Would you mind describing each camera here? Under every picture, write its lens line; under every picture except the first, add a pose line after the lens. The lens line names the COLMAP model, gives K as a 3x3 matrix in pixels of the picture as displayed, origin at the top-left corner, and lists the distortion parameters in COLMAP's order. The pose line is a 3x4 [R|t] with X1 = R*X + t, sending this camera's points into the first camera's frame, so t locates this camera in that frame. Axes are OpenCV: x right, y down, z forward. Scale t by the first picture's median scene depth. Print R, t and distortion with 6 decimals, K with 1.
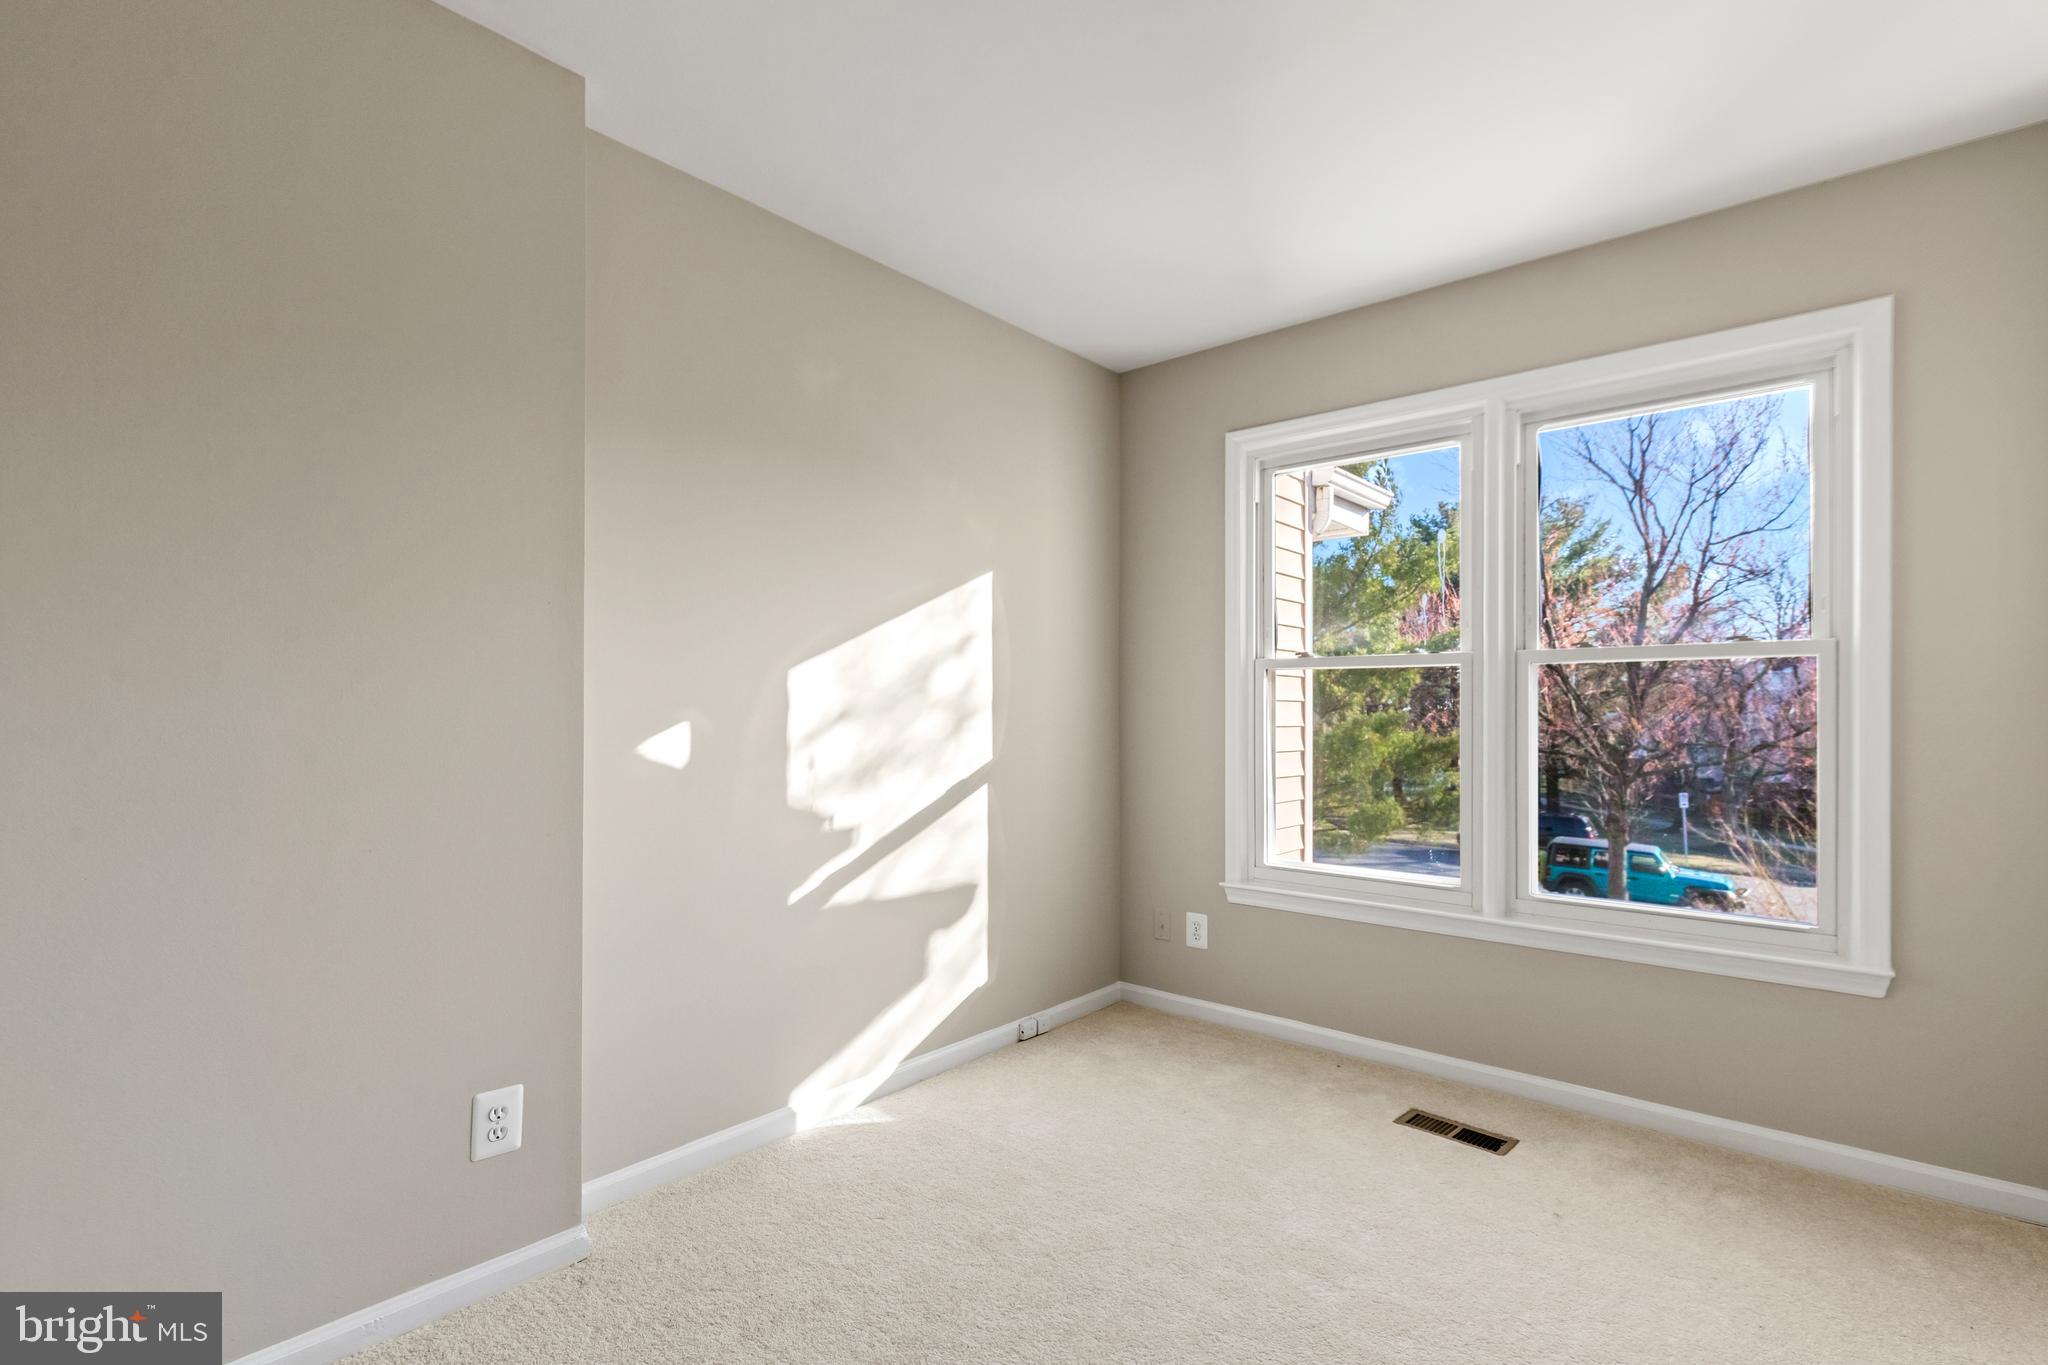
lens RADIAL K [[930.2, 0, 1048.7], [0, 930.2, 717.9], [0, 0, 1]] dist [0.003558, -0.001235]
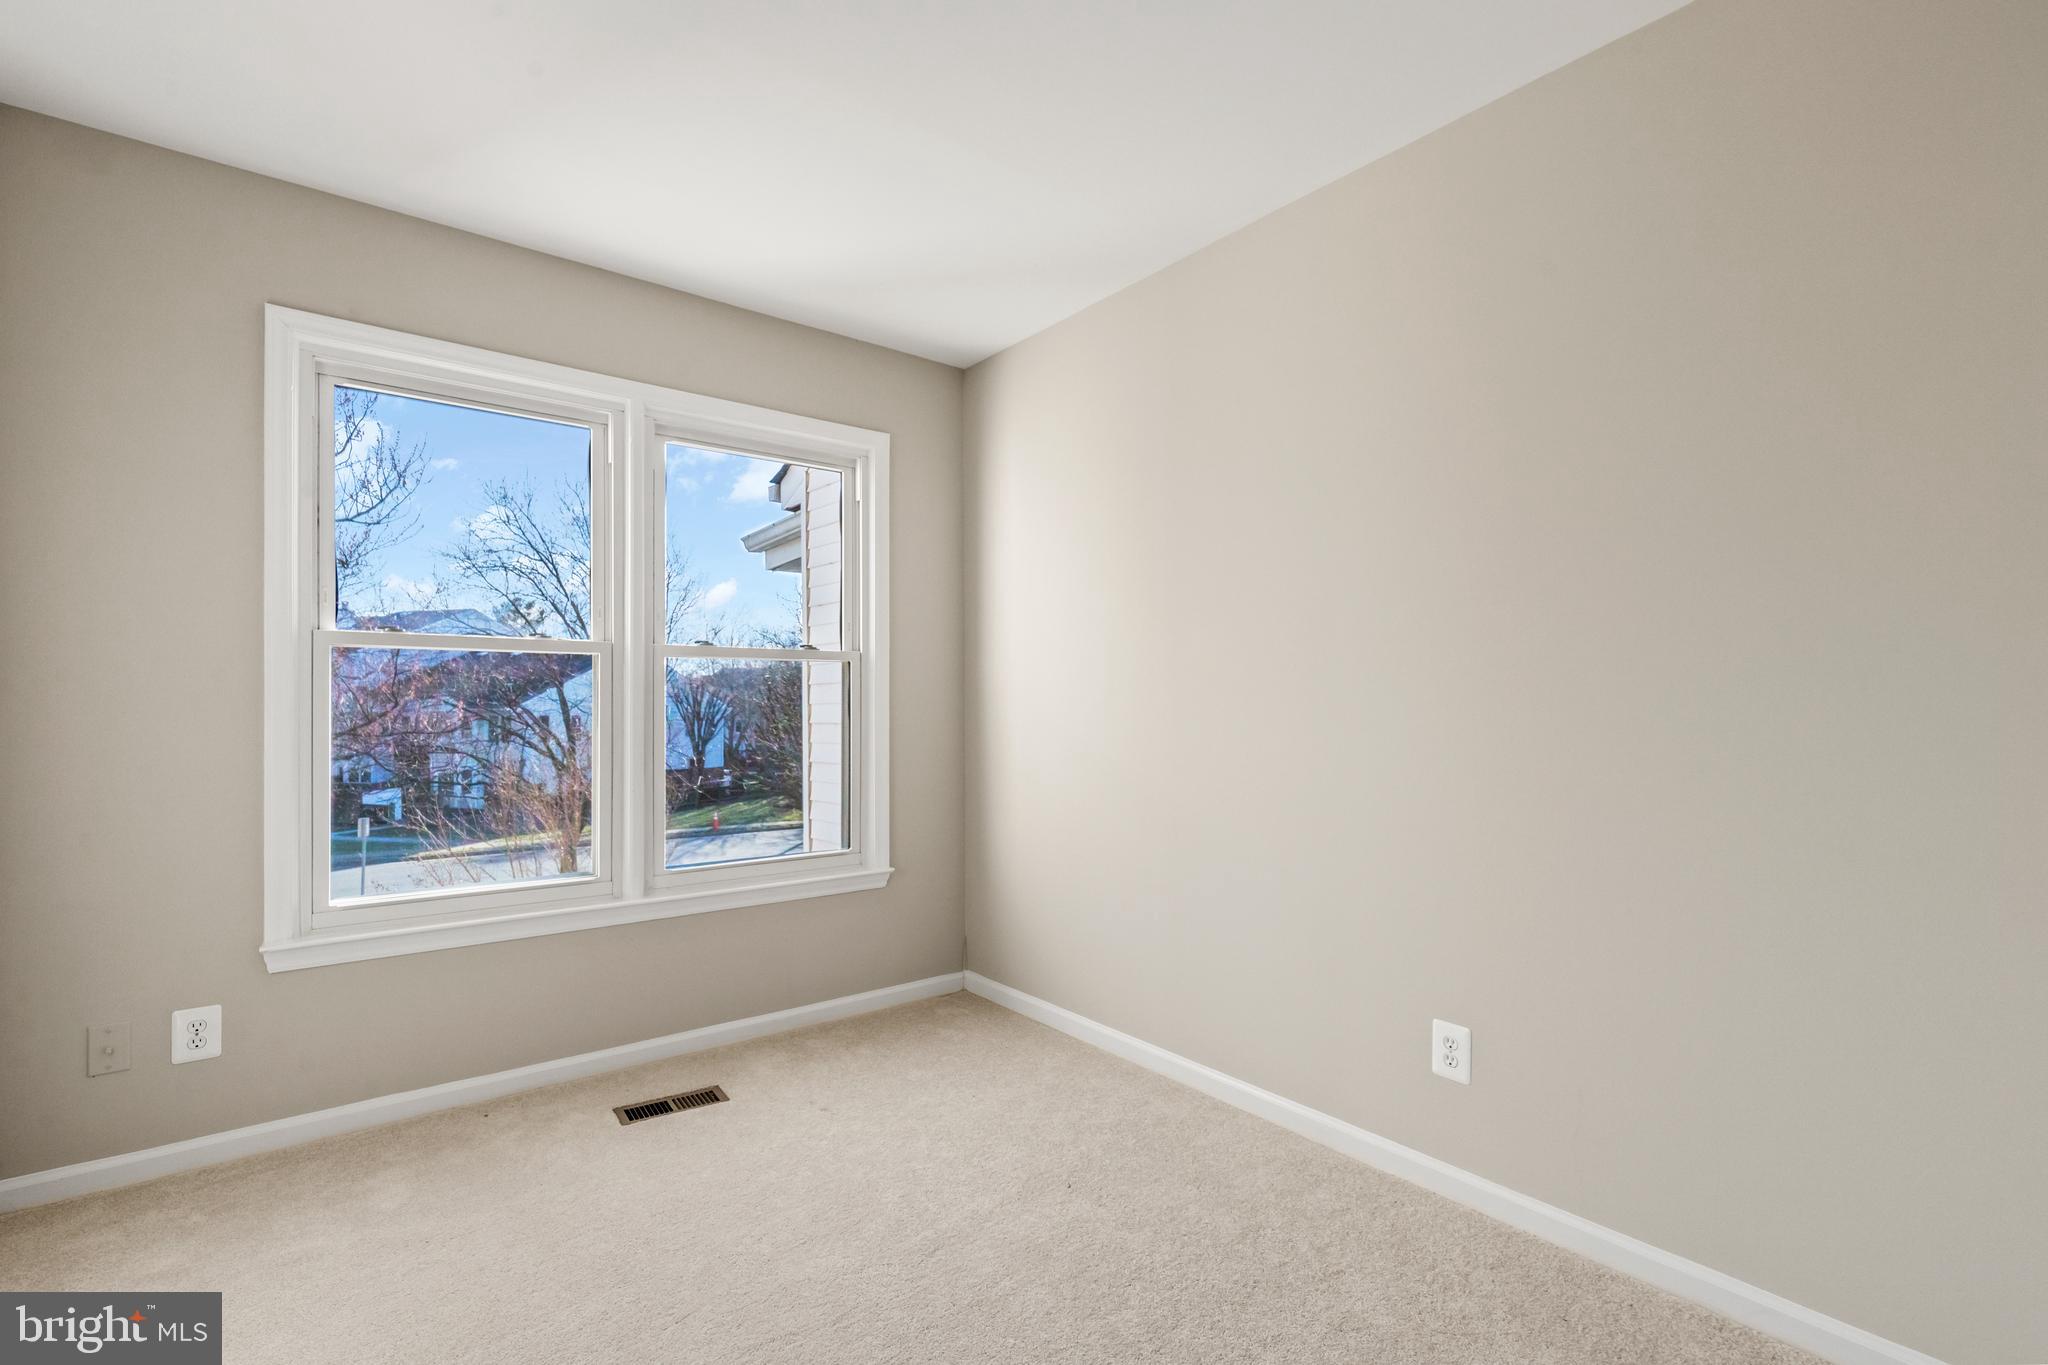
lens RADIAL K [[930.2, 0, 1035.7], [0, 930.2, 698.5], [0, 0, 1]] dist [0.003558, -0.001235]
pose [[0.209336, 0.001203, 0.977843, -0.444200], [0.006364, 0.999976, -0.002592, -0.003811], [-0.977823, 0.006765, 0.209324, 0.344292]]
